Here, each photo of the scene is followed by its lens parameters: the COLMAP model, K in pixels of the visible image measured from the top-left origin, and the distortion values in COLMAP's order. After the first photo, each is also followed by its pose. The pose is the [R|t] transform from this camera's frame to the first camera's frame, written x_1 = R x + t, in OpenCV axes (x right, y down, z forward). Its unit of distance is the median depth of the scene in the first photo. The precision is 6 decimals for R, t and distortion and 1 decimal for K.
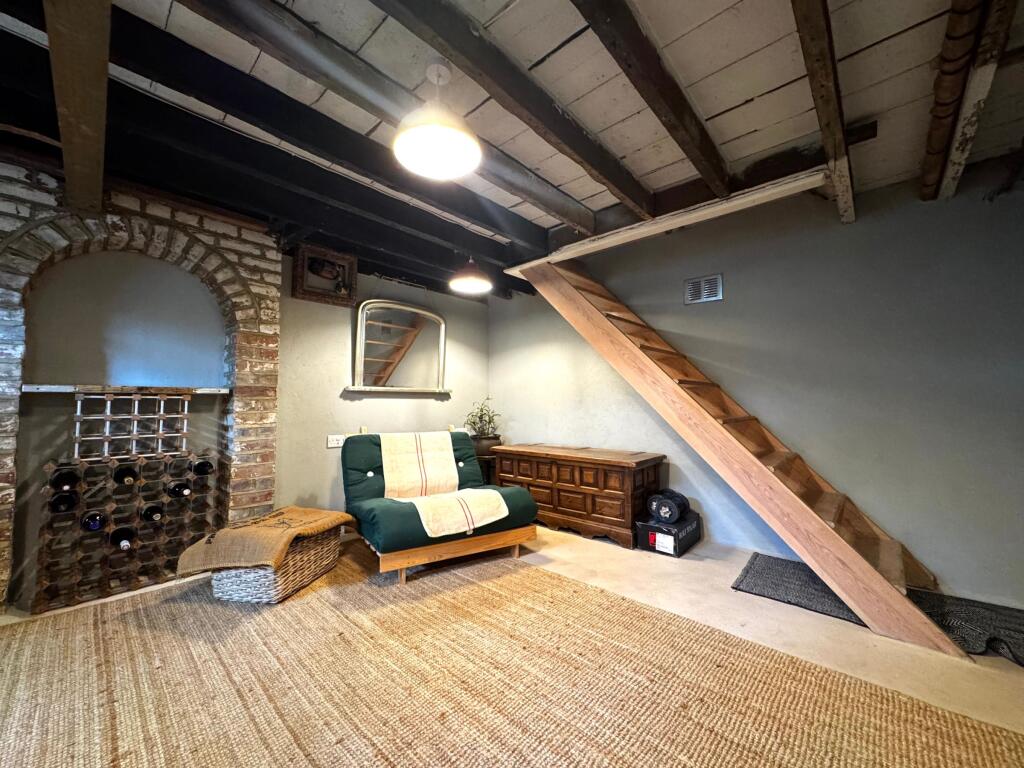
lens RADIAL K [[408.0, 0, 511.2], [0, 408.0, 383.4], [0, 0, 1]] dist [-0.001663, -0.000135]
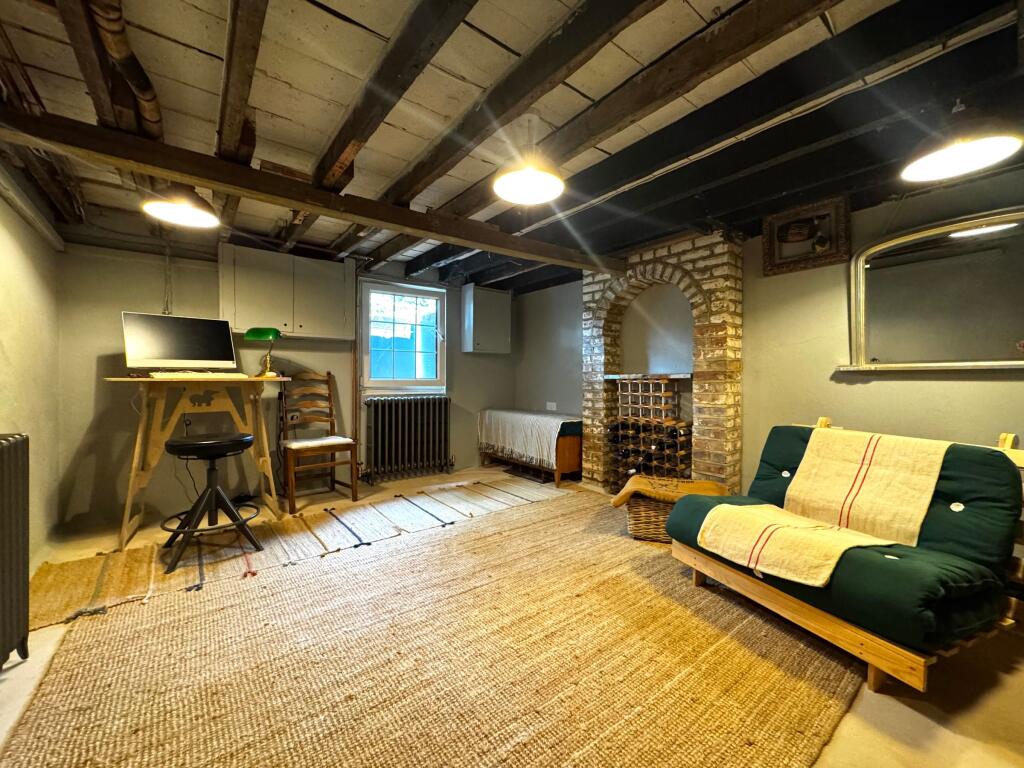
lens RADIAL K [[408.0, 0, 511.2], [0, 408.0, 383.4], [0, 0, 1]] dist [-0.001663, -0.000135]
pose [[-0.164812, 0.008974, -0.986284, 0.611322], [0.046849, 0.998901, 0.001260, 0.014042], [0.985212, -0.045999, -0.165051, 0.657442]]
